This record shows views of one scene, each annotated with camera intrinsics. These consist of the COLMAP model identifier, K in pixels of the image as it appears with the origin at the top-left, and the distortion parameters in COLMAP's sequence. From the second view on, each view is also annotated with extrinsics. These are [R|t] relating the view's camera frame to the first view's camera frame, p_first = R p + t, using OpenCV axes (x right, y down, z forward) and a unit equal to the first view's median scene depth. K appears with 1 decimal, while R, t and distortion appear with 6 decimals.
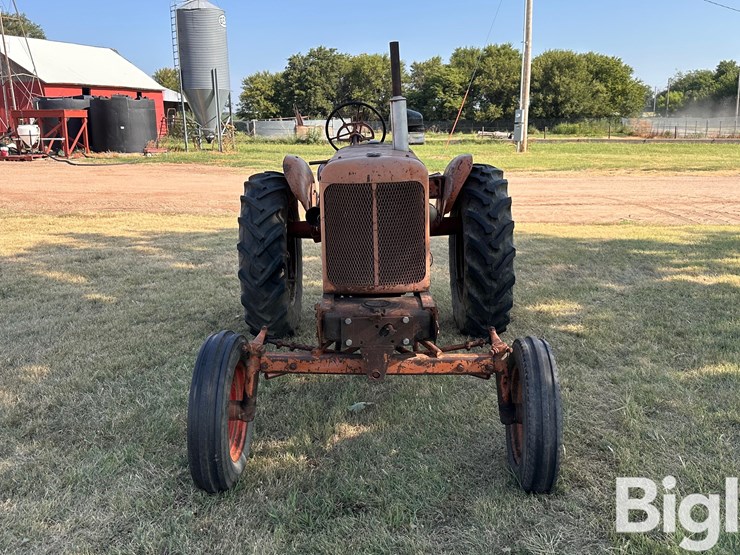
lens RADIAL K [[712.7, 0, 368.3], [0, 712.7, 278.6], [0, 0, 1]] dist [0.000007, 0.006053]
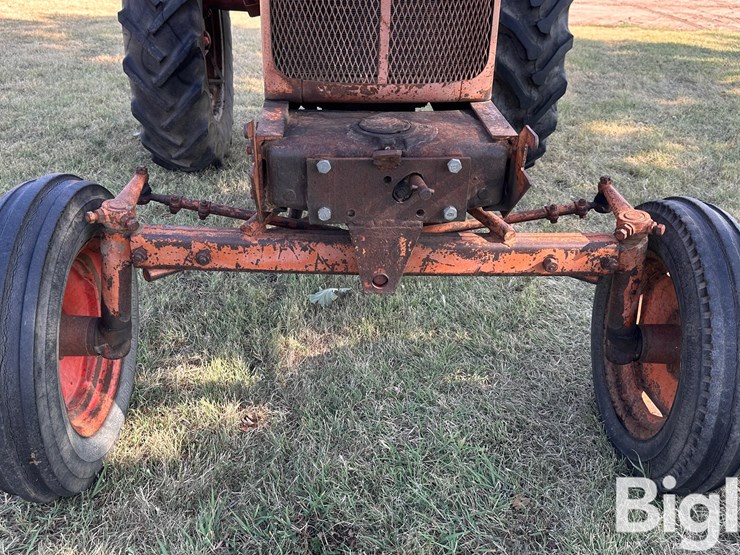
lens RADIAL K [[699.0, 0, 368.1], [0, 699.0, 284.4], [0, 0, 1]] dist [0.155826, -0.290822]
pose [[0.996759, 0.004953, 0.080290, -0.030959], [-0.025833, 0.964947, 0.261172, 0.014486], [-0.076182, -0.262399, 0.961947, 0.493475]]
